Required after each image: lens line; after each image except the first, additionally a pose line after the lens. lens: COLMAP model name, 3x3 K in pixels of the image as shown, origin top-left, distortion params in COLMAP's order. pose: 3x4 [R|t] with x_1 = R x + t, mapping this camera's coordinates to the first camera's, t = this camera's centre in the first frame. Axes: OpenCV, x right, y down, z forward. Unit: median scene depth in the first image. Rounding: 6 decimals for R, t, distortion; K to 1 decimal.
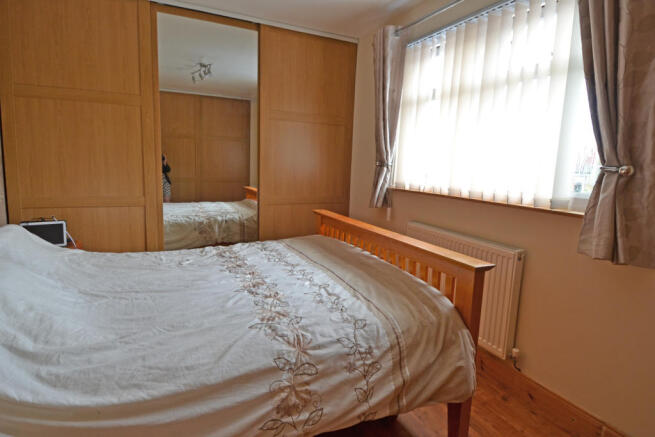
lens RADIAL K [[347.6, 0, 329.0], [0, 347.6, 211.0], [0, 0, 1]] dist [0.046773, -0.052831]
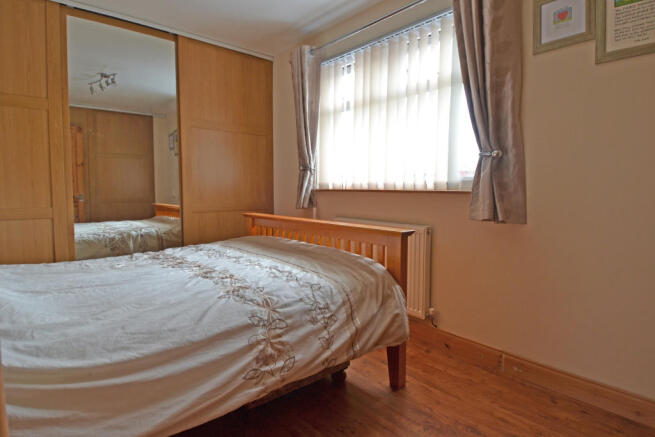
lens RADIAL K [[347.6, 0, 329.0], [0, 347.6, 211.0], [0, 0, 1]] dist [0.046773, -0.052831]
pose [[0.962034, -0.051242, 0.268076, -0.121181], [0.068972, 0.995981, -0.057135, 0.106076], [-0.264071, 0.073455, 0.961702, -0.097652]]
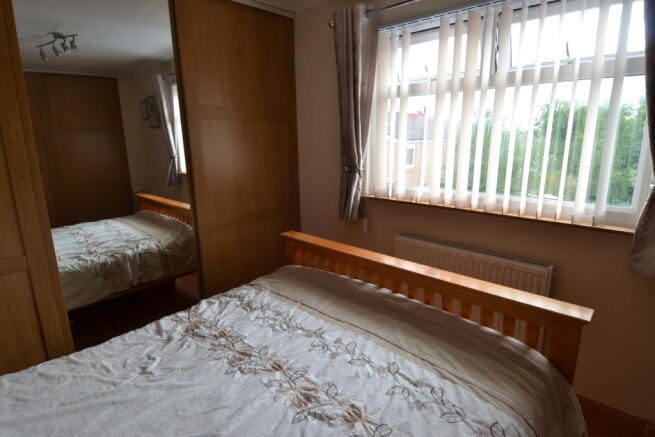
lens RADIAL K [[347.6, 0, 329.0], [0, 347.6, 211.0], [0, 0, 1]] dist [0.046773, -0.052831]
pose [[0.930840, -0.126579, 0.342804, -0.336169], [0.099136, 0.990383, 0.096503, -0.194840], [-0.351723, -0.055845, 0.934437, 0.333636]]
